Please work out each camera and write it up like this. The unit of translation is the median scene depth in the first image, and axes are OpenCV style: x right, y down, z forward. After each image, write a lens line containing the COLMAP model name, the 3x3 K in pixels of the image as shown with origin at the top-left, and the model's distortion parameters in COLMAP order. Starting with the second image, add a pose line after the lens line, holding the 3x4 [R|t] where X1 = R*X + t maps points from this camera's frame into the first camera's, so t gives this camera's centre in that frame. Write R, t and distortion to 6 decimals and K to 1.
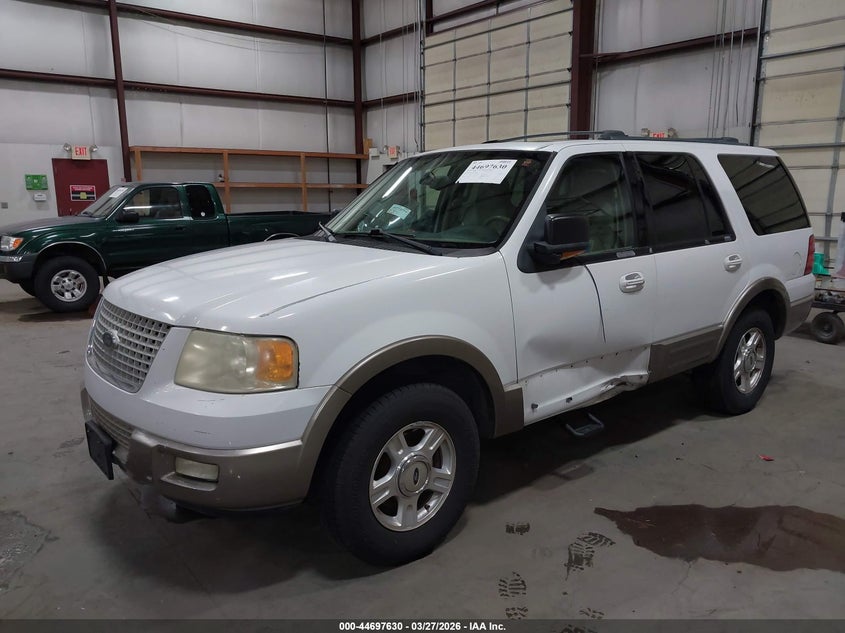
lens RADIAL K [[631.1, 0, 422.0], [0, 631.1, 304.4], [0, 0, 1]] dist [-0.004189, -0.002455]
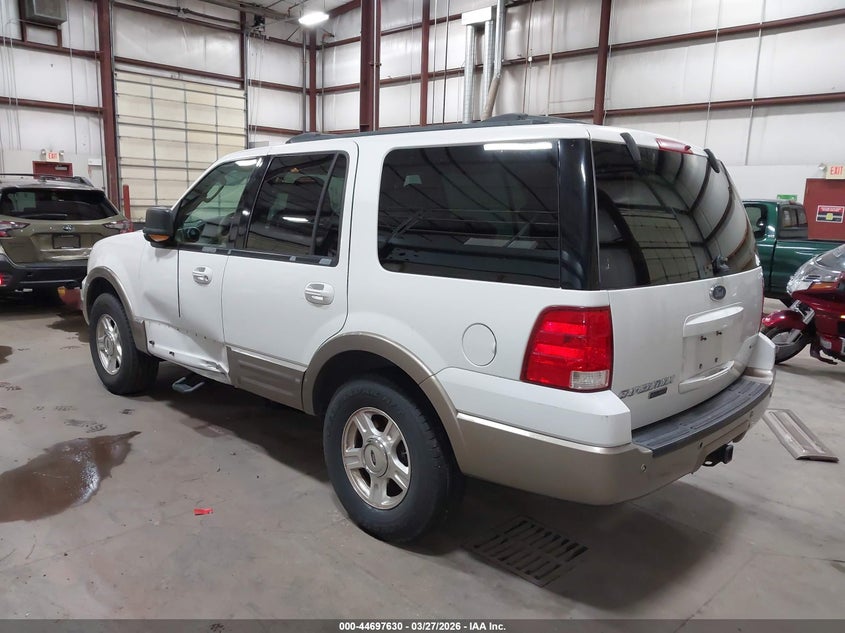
lens RADIAL K [[631.1, 0, 422.0], [0, 631.1, 304.4], [0, 0, 1]] dist [-0.004189, -0.002455]
pose [[0.177194, 0.171000, -0.969206, 1.479234], [-0.207197, 0.969200, 0.133118, -0.212076], [0.962118, 0.177229, 0.207168, 1.146805]]
